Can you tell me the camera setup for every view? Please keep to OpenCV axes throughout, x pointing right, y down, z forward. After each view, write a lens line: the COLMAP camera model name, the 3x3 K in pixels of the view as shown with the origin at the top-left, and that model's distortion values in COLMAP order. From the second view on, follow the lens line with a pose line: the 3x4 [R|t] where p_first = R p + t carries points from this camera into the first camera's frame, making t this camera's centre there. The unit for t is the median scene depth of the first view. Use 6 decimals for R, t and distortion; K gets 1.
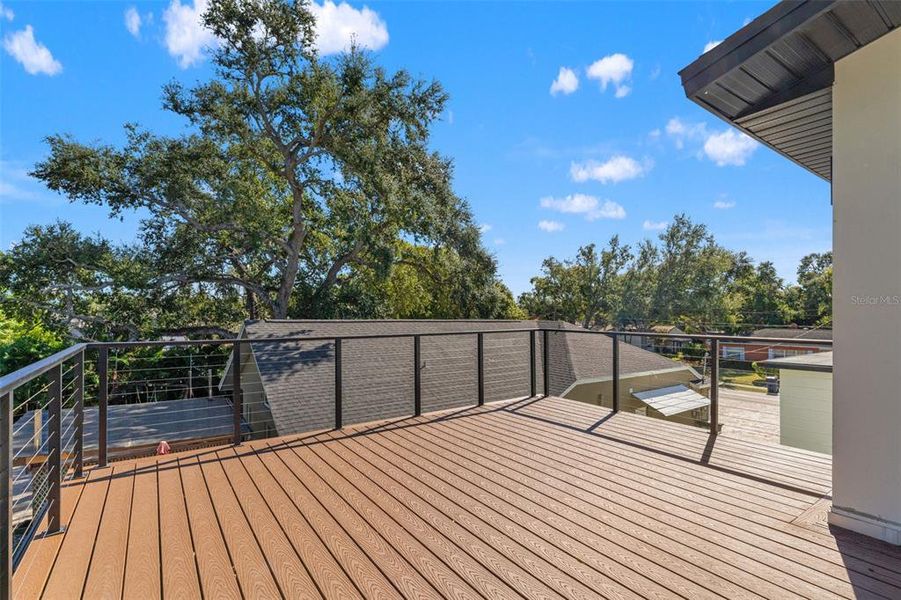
lens RADIAL K [[427.0, 0, 450.1], [0, 427.0, 305.6], [0, 0, 1]] dist [0.000098, -0.000604]
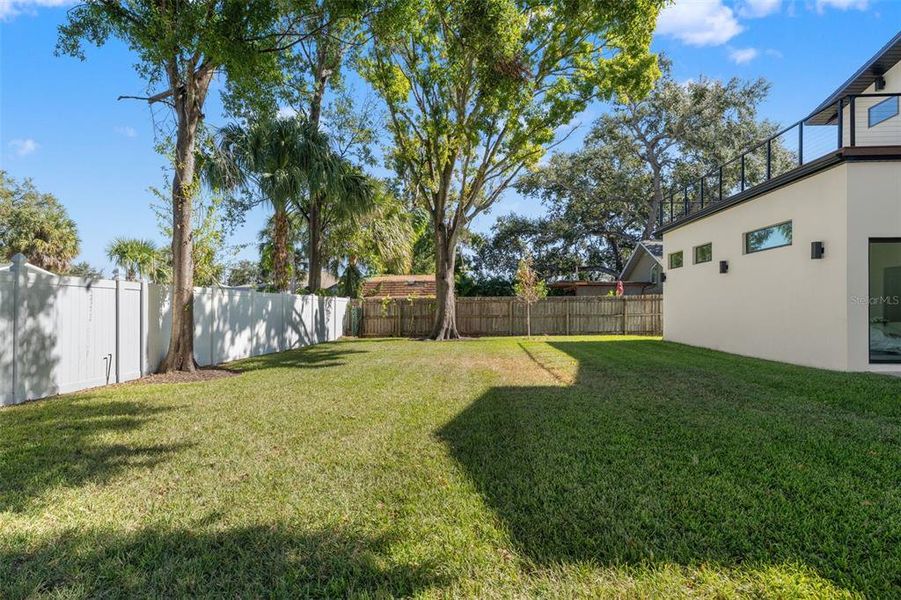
lens RADIAL K [[477.5, 0, 447.7], [0, 477.5, 303.9], [0, 0, 1]] dist [0.006182, 0.001166]
pose [[0.795127, -0.013980, -0.606282, 0.089229], [0.012846, 0.999898, -0.006209, 0.231504], [0.606308, -0.002851, 0.795225, -0.884355]]
